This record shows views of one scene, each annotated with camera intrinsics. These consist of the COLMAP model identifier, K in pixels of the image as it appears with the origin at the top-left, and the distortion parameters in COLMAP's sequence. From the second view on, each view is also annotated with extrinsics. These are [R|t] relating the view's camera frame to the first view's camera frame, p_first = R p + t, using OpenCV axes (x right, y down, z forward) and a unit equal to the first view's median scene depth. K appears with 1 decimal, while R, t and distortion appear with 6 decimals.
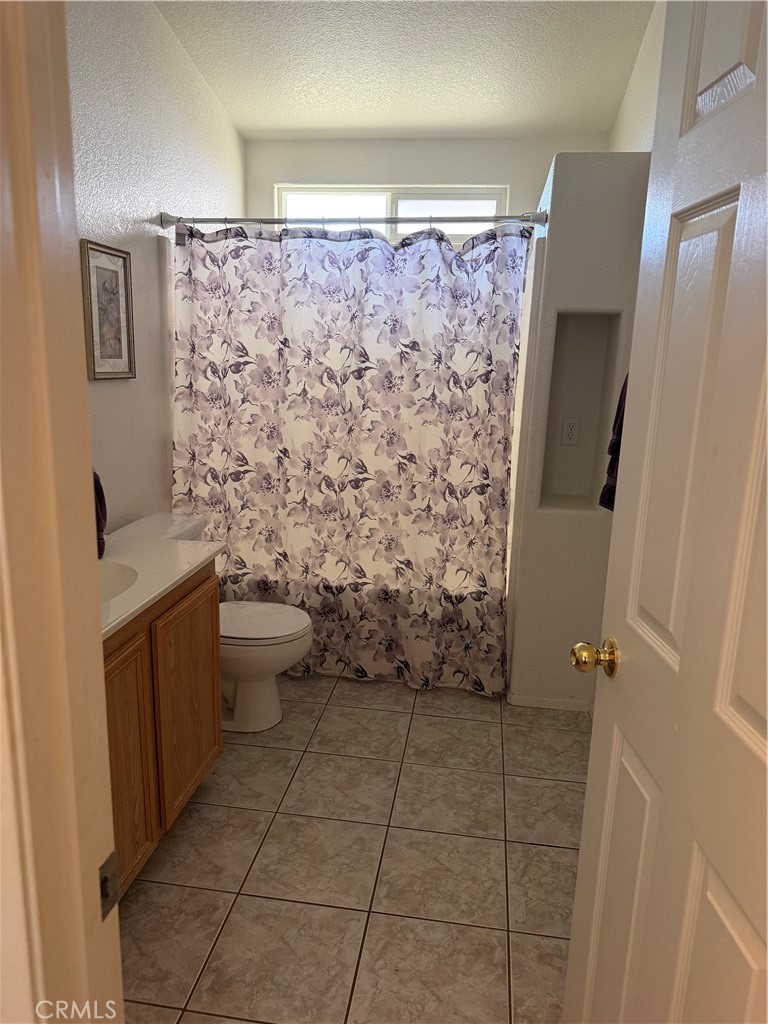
lens RADIAL K [[714.1, 0, 380.3], [0, 714.1, 514.5], [0, 0, 1]] dist [0.053534, -0.064177]
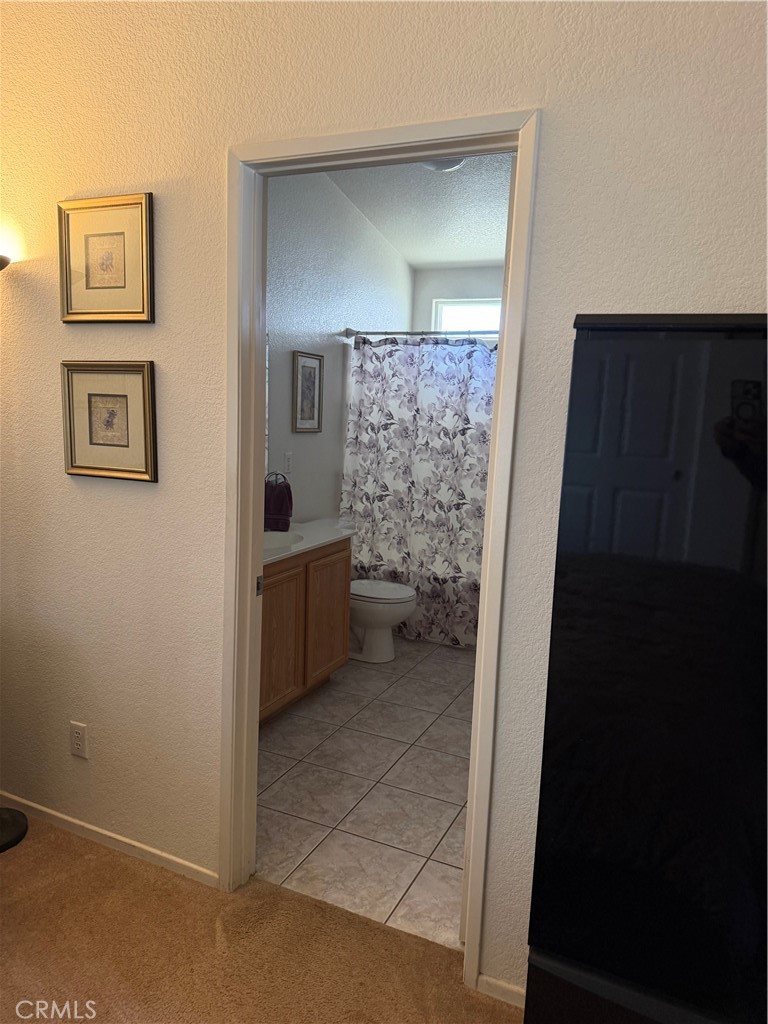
lens RADIAL K [[714.1, 0, 390.1], [0, 714.1, 513.4], [0, 0, 1]] dist [0.053534, -0.064177]
pose [[0.960379, 0.053569, -0.273502, 0.231054], [-0.077808, 0.993869, -0.078554, 0.095255], [0.267617, 0.096722, 0.958658, -0.427798]]
